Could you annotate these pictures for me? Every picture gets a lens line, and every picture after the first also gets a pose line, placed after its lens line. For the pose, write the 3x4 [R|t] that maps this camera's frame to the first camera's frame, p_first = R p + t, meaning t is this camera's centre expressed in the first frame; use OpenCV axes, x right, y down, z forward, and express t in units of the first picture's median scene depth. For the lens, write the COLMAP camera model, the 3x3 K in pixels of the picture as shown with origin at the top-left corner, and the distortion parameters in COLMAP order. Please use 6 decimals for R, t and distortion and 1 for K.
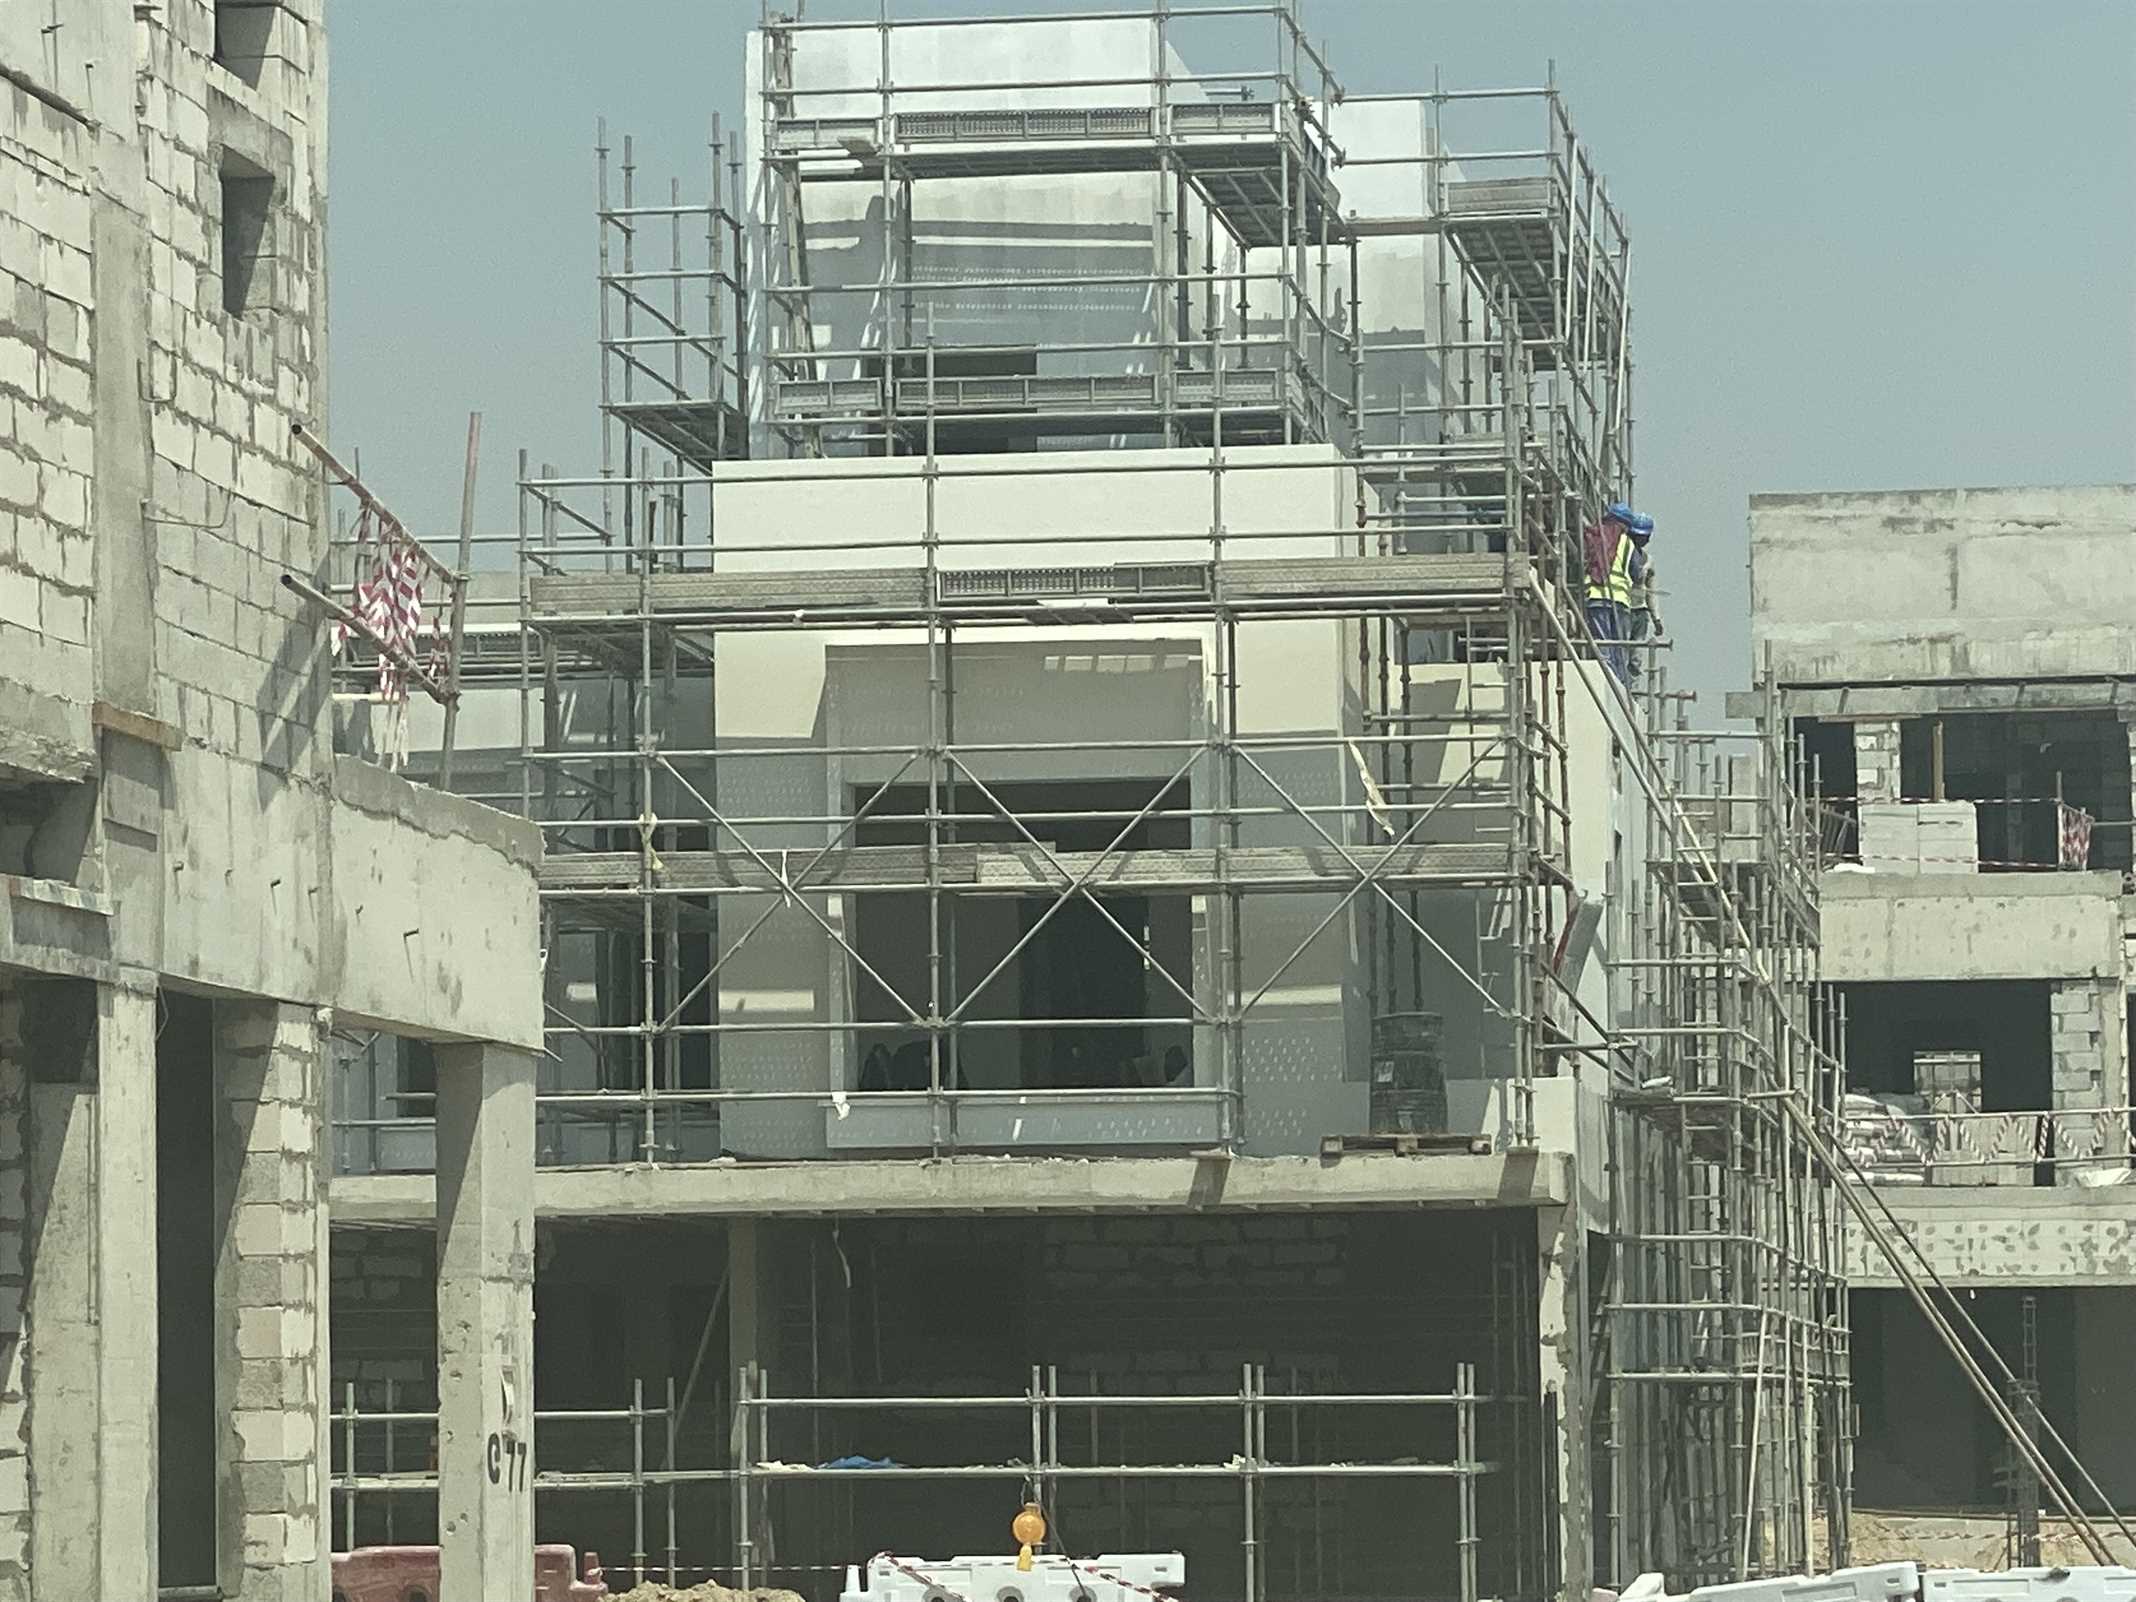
lens RADIAL K [[7767.7, 0, 1067.4], [0, 7767.7, 802.1], [0, 0, 1]] dist [-0.250651, 0.000000]
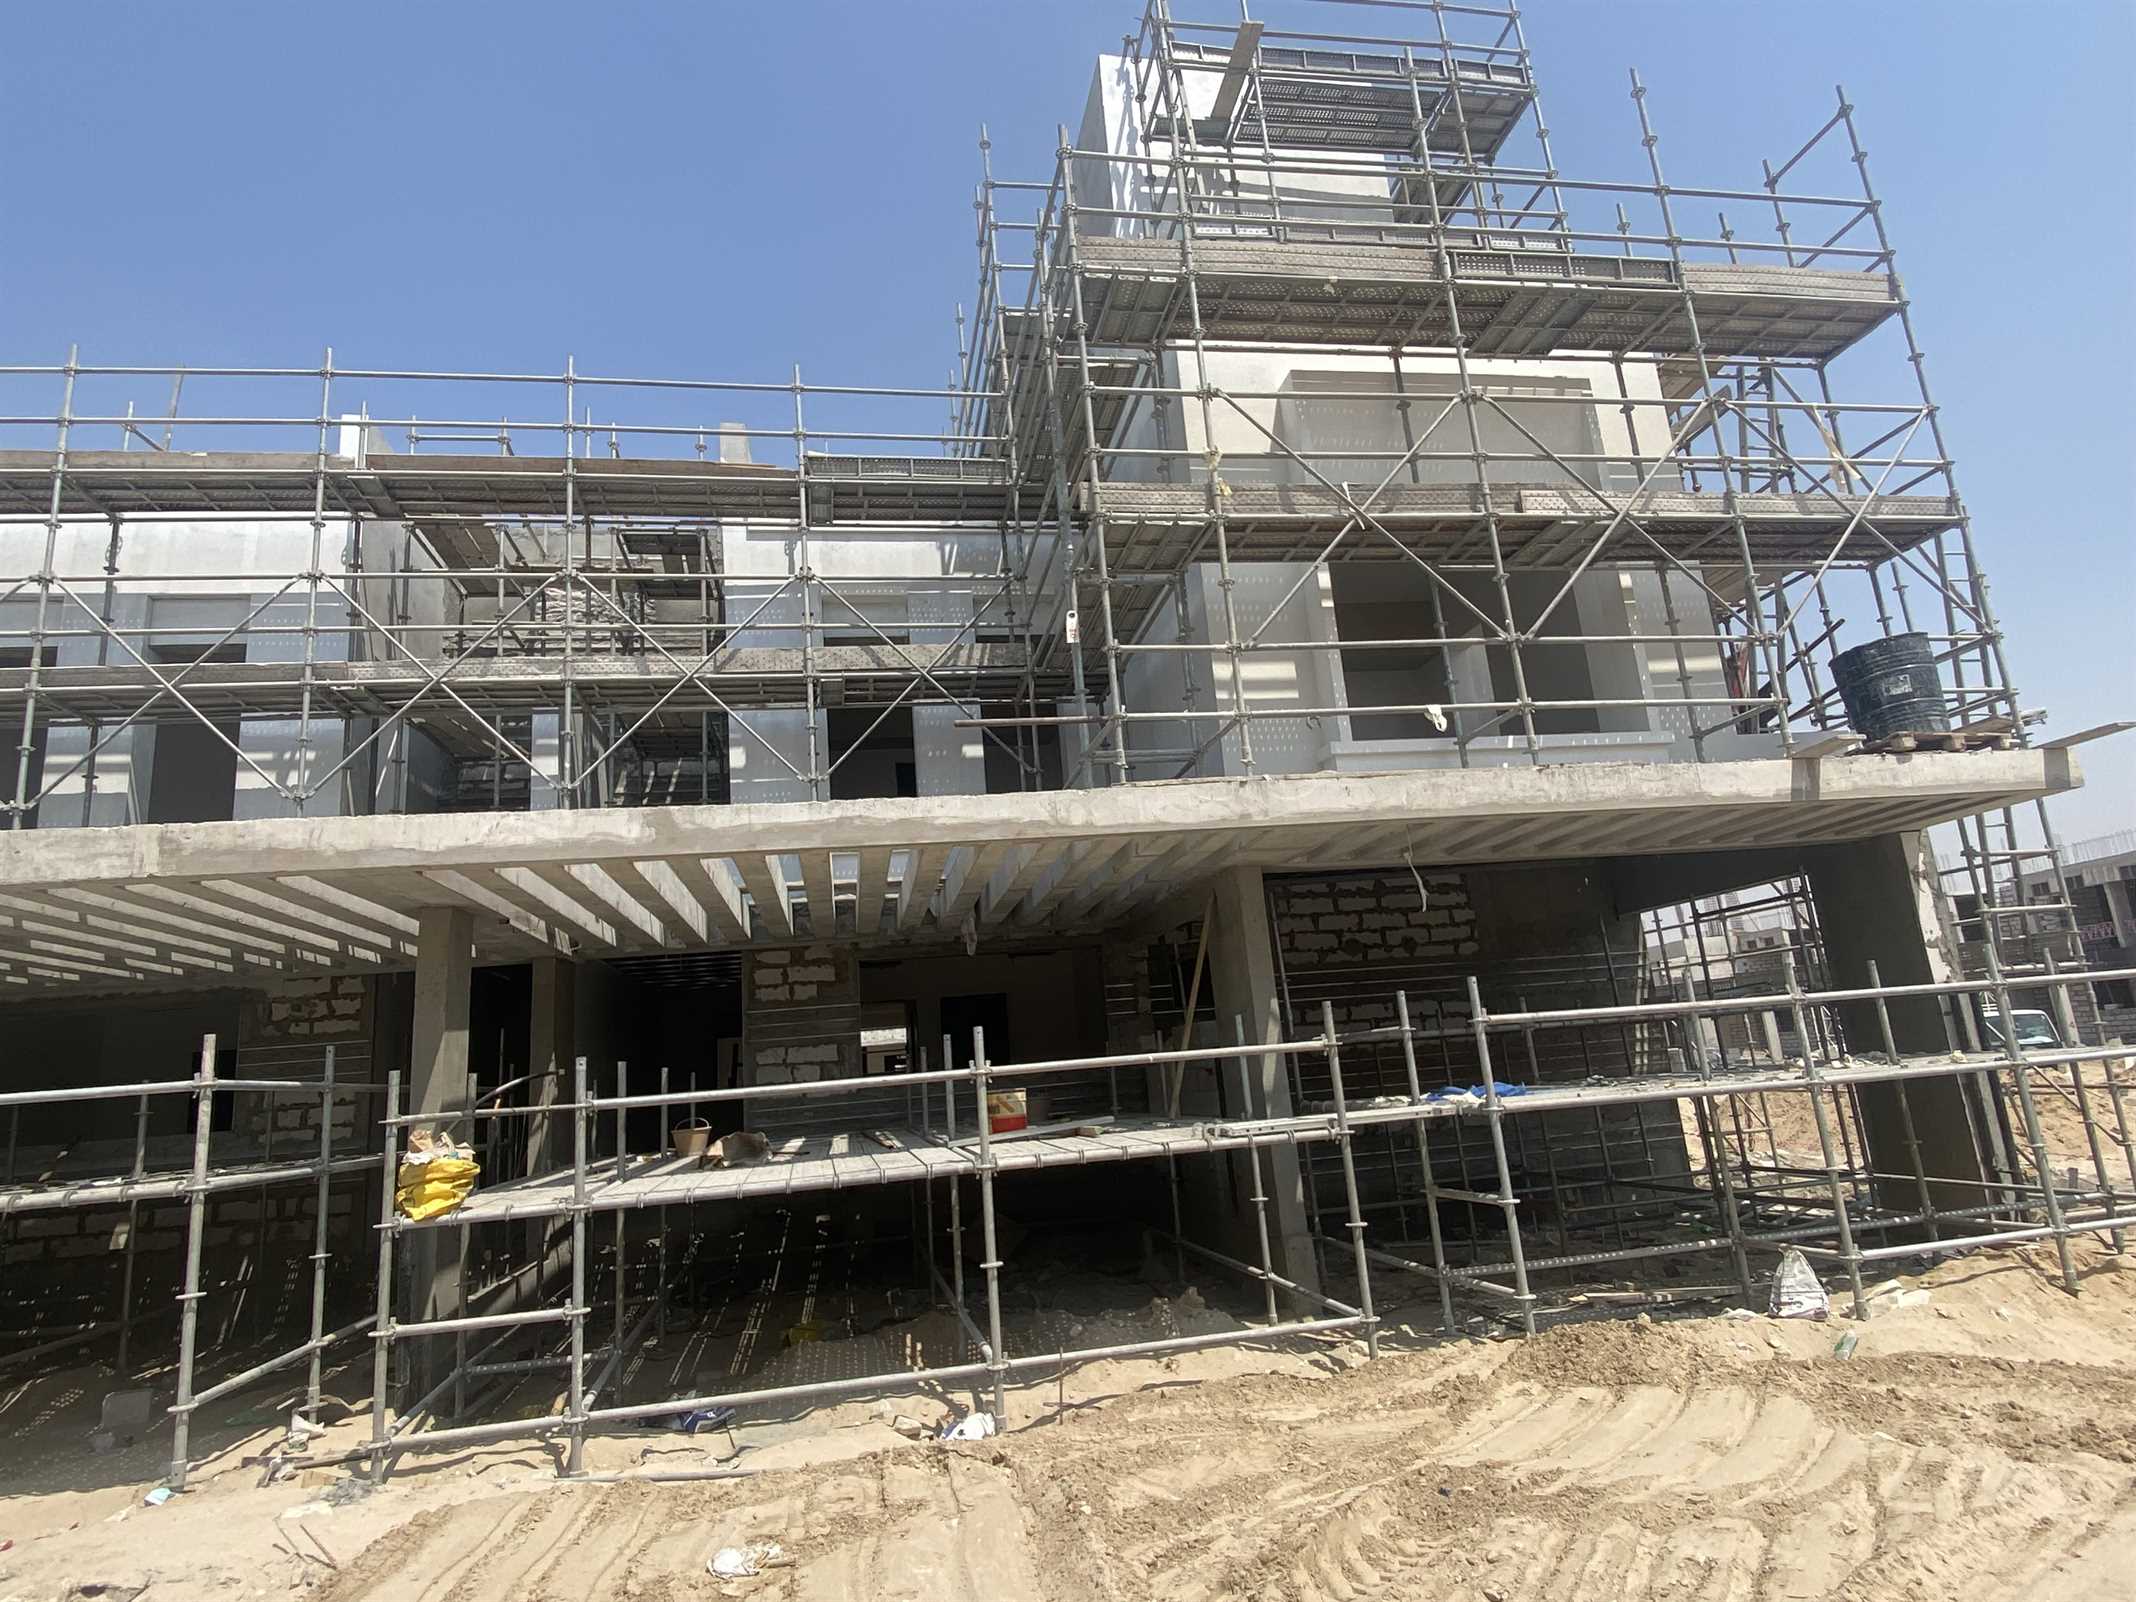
lens RADIAL K [[1211.5, 0, 1068.3], [0, 1211.5, 799.0], [0, 0, 1]] dist [0.042957, -0.038559]
pose [[0.949501, 0.004298, 0.313736, -0.121109], [0.045648, 0.987376, -0.151676, 0.069964], [-0.310427, 0.158338, 0.937318, 0.862086]]
